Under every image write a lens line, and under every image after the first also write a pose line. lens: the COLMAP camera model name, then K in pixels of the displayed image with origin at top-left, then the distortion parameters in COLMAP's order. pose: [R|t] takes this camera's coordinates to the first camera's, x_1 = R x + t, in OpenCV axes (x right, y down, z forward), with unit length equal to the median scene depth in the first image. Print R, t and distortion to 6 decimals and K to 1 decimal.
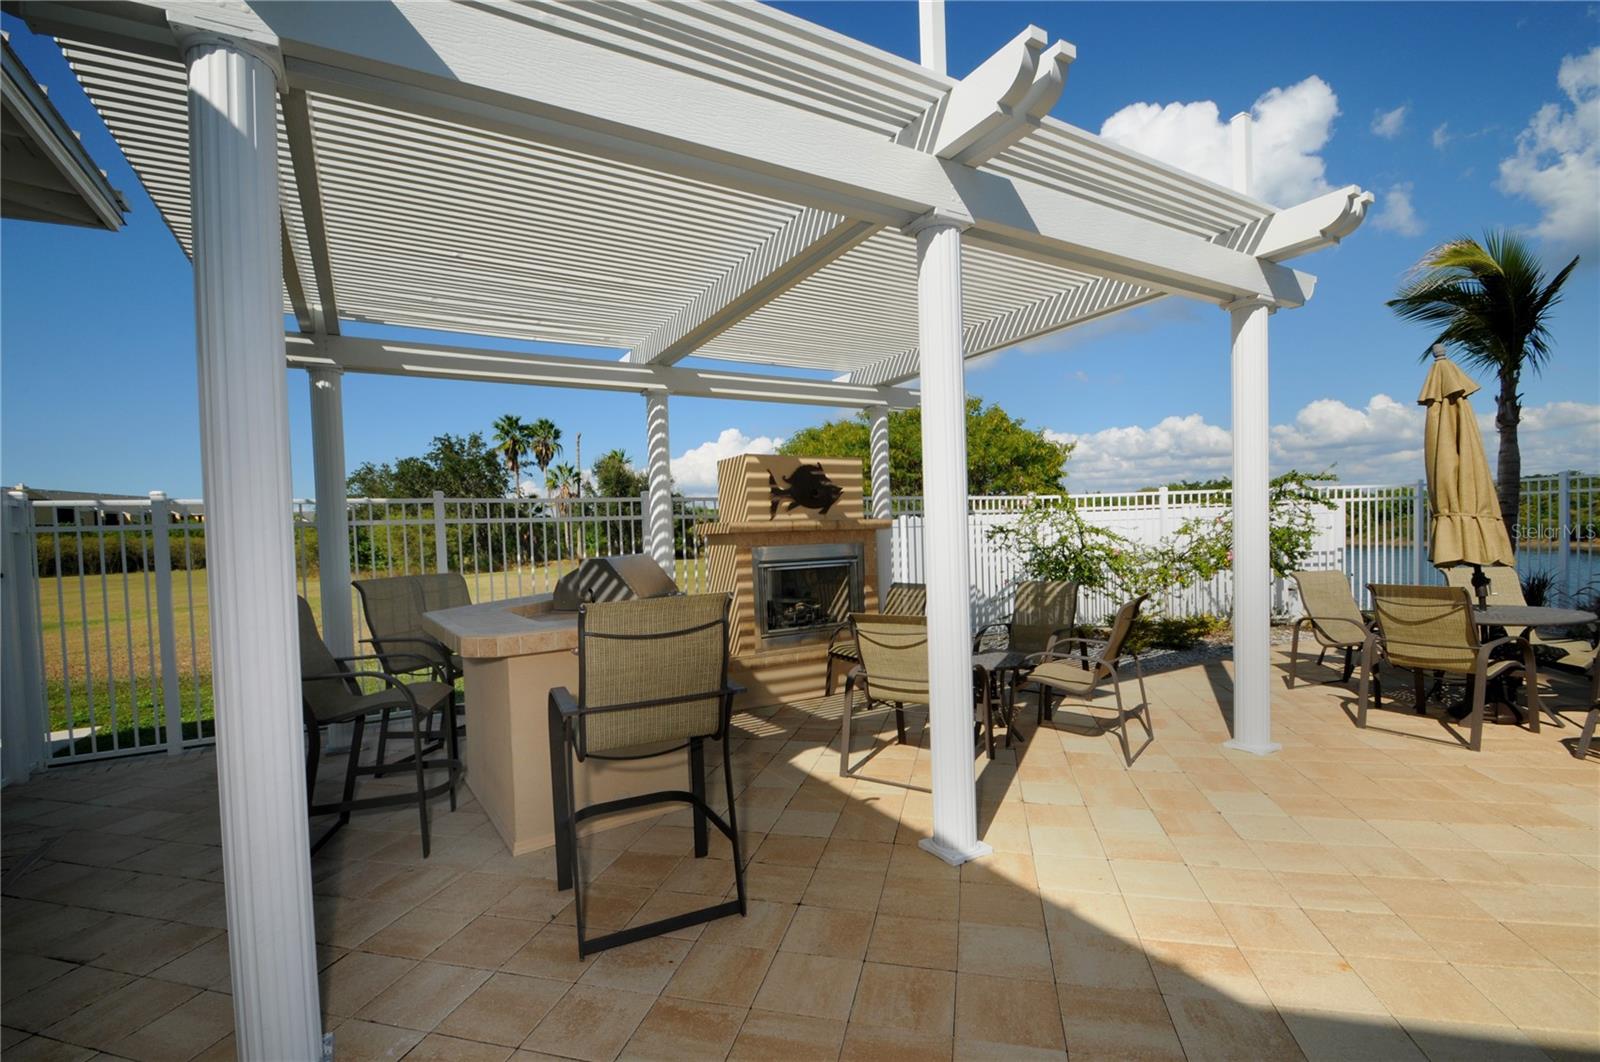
lens RADIAL K [[701.6, 0, 798.1], [0, 701.6, 557.0], [0, 0, 1]] dist [-0.001691, -0.000378]
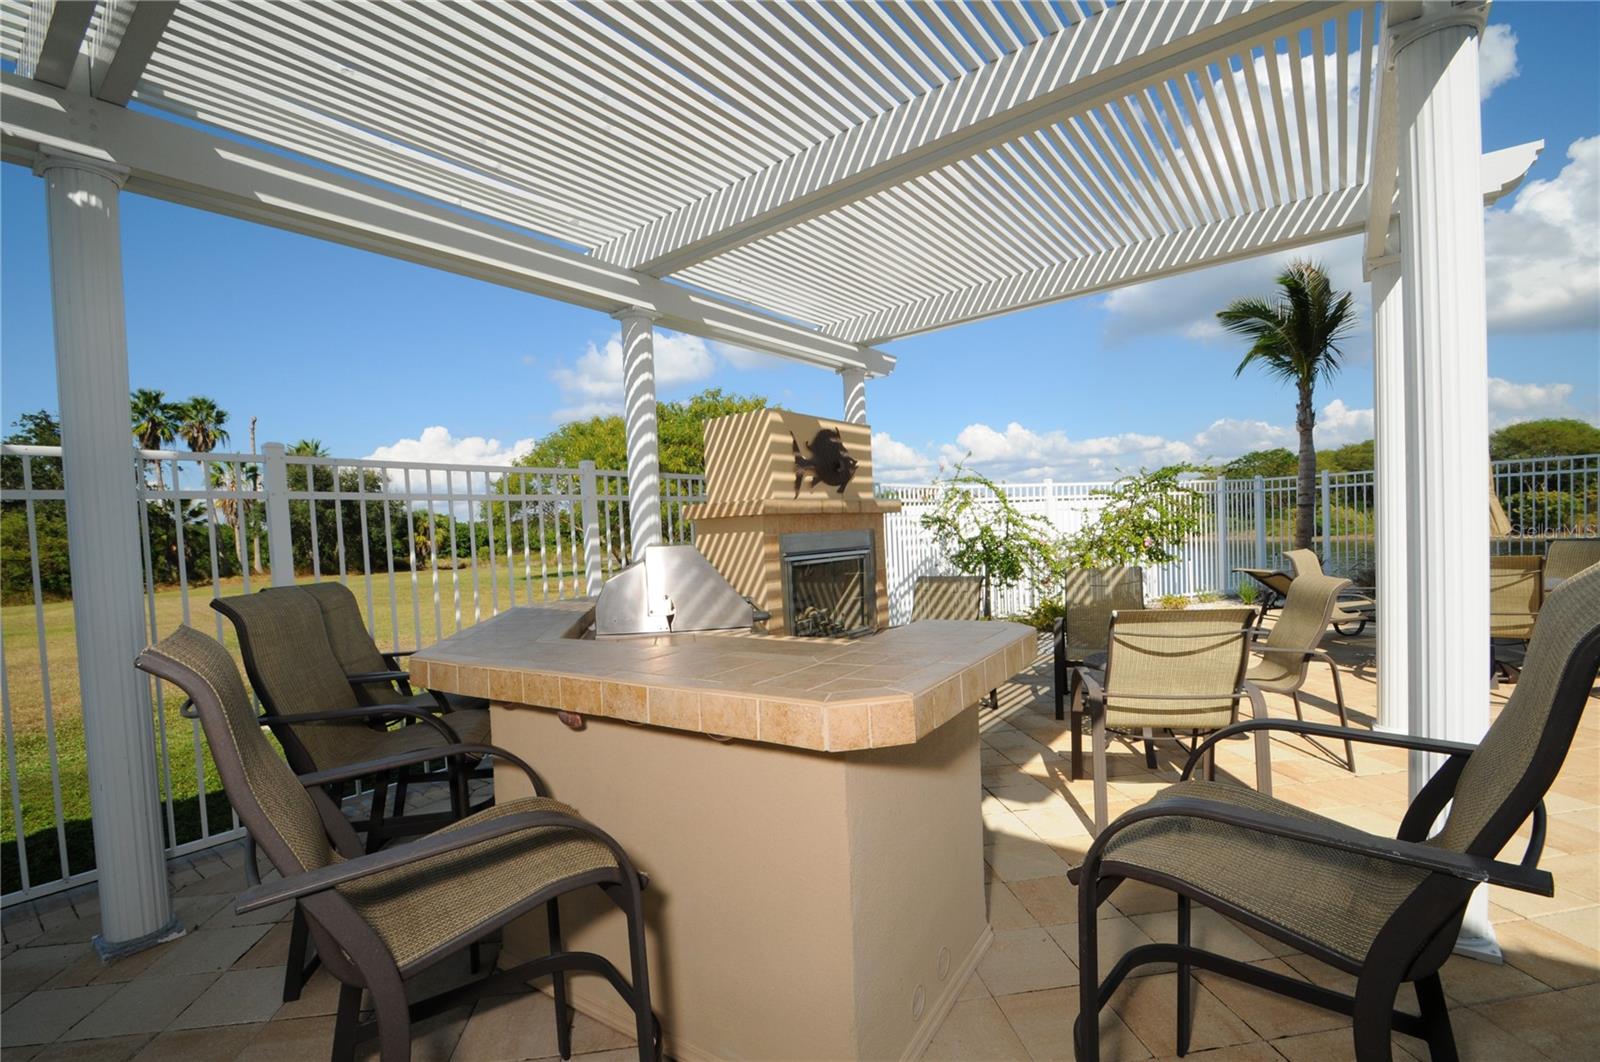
lens RADIAL K [[706.7, 0, 793.1], [0, 706.7, 558.5], [0, 0, 1]] dist [-0.001204, -0.000737]
pose [[0.931836, -0.024400, 0.362057, -0.303926], [0.027022, 0.999632, -0.002180, 0.012496], [-0.361871, 0.011815, 0.932153, 0.278844]]
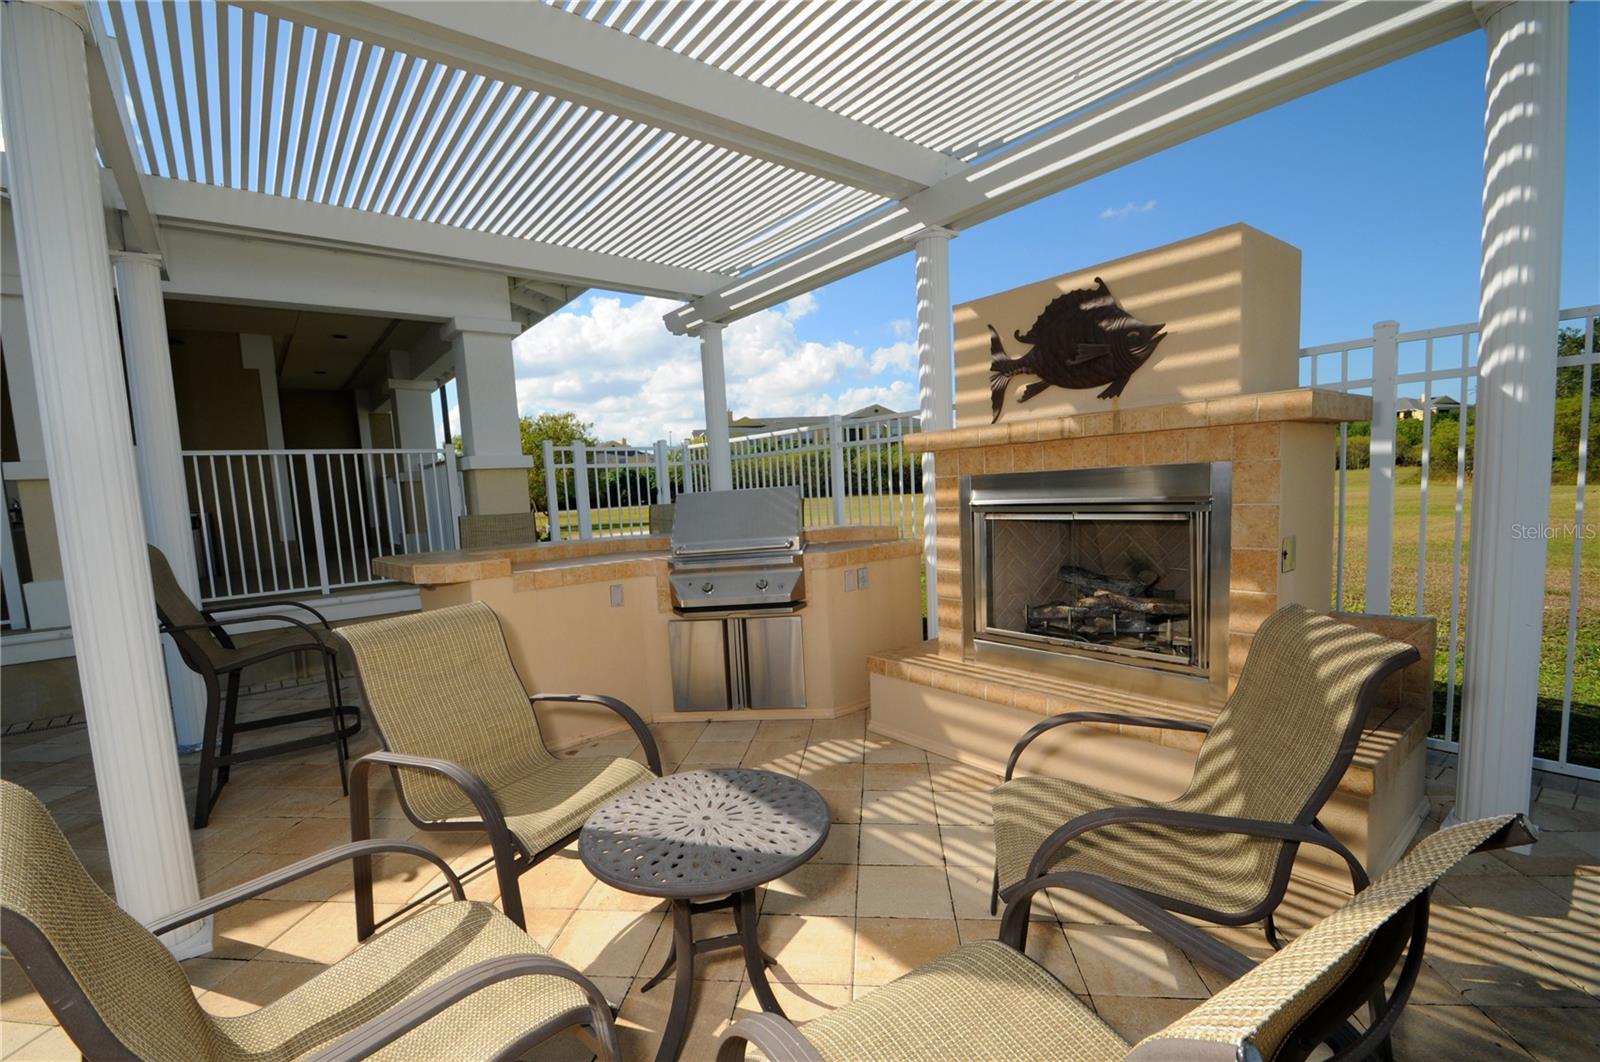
lens RADIAL K [[706.7, 0, 793.1], [0, 706.7, 558.5], [0, 0, 1]] dist [-0.001204, -0.000737]
pose [[0.125284, 0.127790, -0.983857, 0.450578], [0.016105, 0.991277, 0.130804, -0.023908], [0.991990, -0.032232, 0.122133, 0.749239]]
